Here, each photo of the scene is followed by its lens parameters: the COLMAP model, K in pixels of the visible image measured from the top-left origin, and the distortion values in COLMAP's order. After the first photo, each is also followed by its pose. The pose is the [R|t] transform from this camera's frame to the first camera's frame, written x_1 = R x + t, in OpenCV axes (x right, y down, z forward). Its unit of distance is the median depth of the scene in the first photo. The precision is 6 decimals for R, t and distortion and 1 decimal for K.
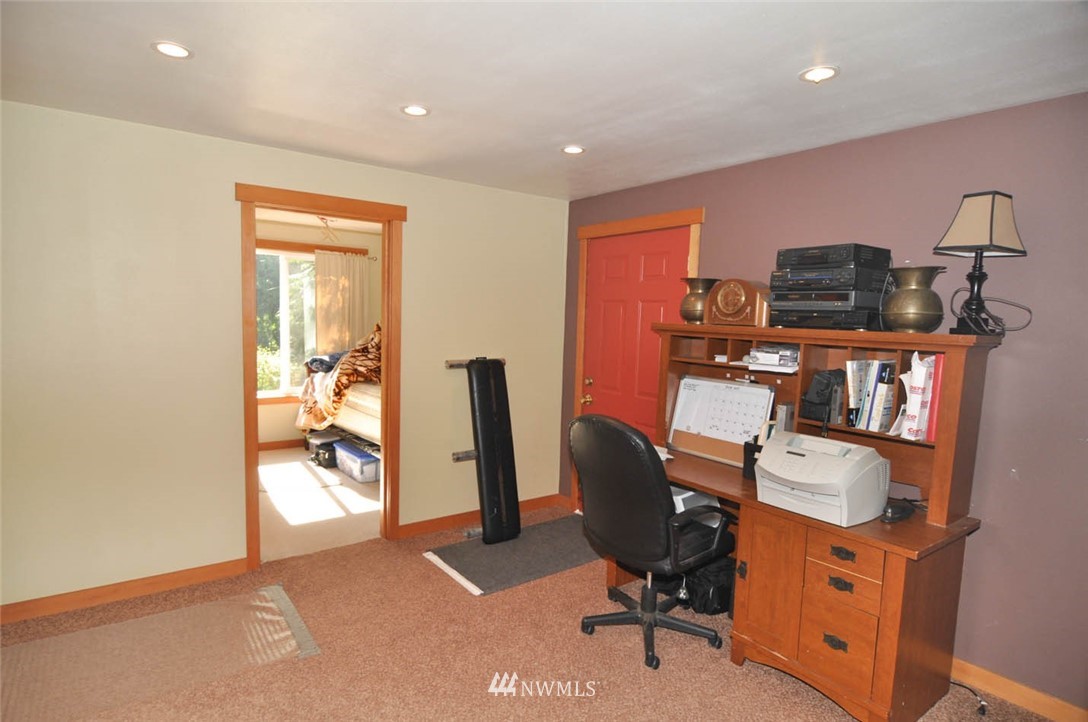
lens RADIAL K [[575.6, 0, 543.8], [0, 575.6, 363.2], [0, 0, 1]] dist [-0.005712, -0.002394]
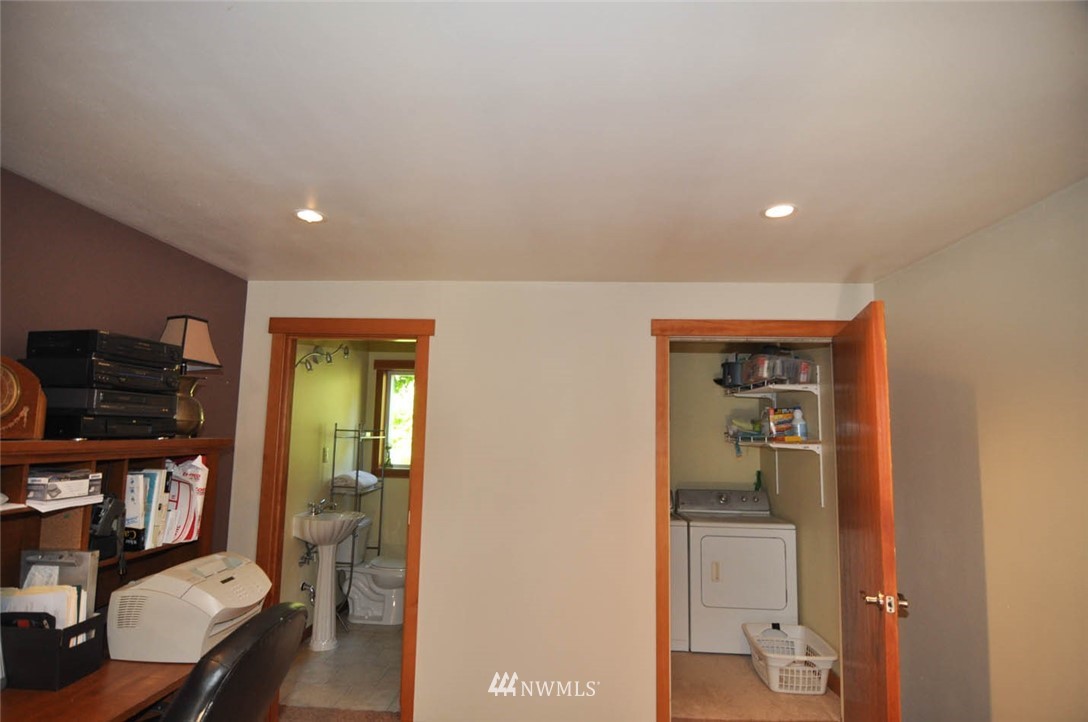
lens RADIAL K [[575.6, 0, 544.0], [0, 575.6, 360.8], [0, 0, 1]] dist [-0.005712, -0.002394]
pose [[-0.755545, 0.036419, 0.654083, -0.462413], [0.013373, 0.999103, -0.040182, -0.122617], [-0.654960, -0.021612, -0.755355, 1.166665]]
